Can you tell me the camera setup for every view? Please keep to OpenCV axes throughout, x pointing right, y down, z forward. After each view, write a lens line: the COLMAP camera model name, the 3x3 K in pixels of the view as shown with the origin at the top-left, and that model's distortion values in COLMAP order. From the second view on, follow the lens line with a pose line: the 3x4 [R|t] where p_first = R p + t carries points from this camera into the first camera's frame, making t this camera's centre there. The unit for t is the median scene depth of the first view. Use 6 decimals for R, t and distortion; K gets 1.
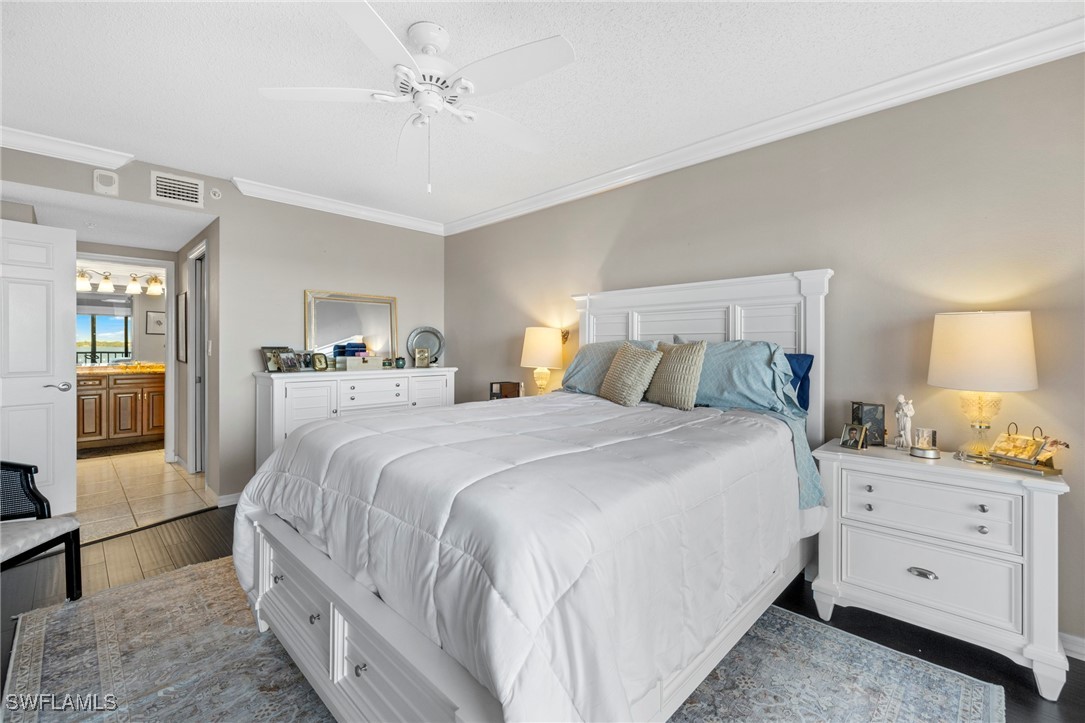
lens RADIAL K [[461.6, 0, 540.6], [0, 461.6, 352.8], [0, 0, 1]] dist [0.004818, -0.000362]
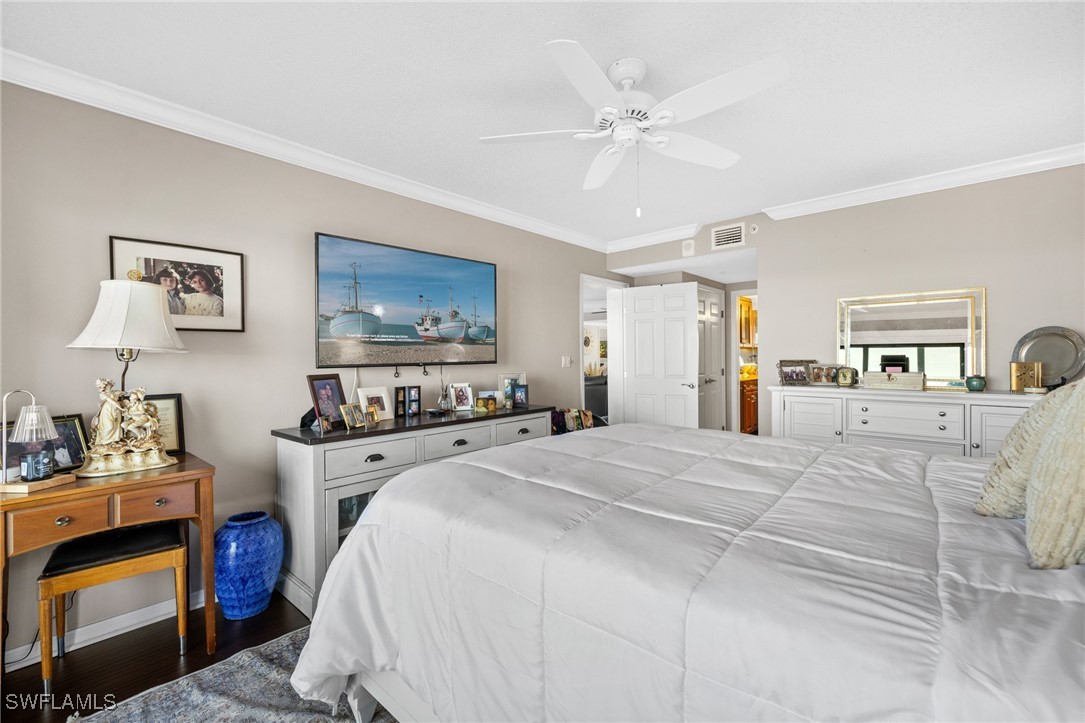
lens RADIAL K [[461.6, 0, 540.8], [0, 461.6, 360.0], [0, 0, 1]] dist [0.004818, -0.000362]
pose [[0.044058, 0.006977, -0.999005, 0.414484], [-0.002578, 0.999973, 0.006870, -0.018501], [0.999026, 0.002273, 0.044075, 0.390213]]
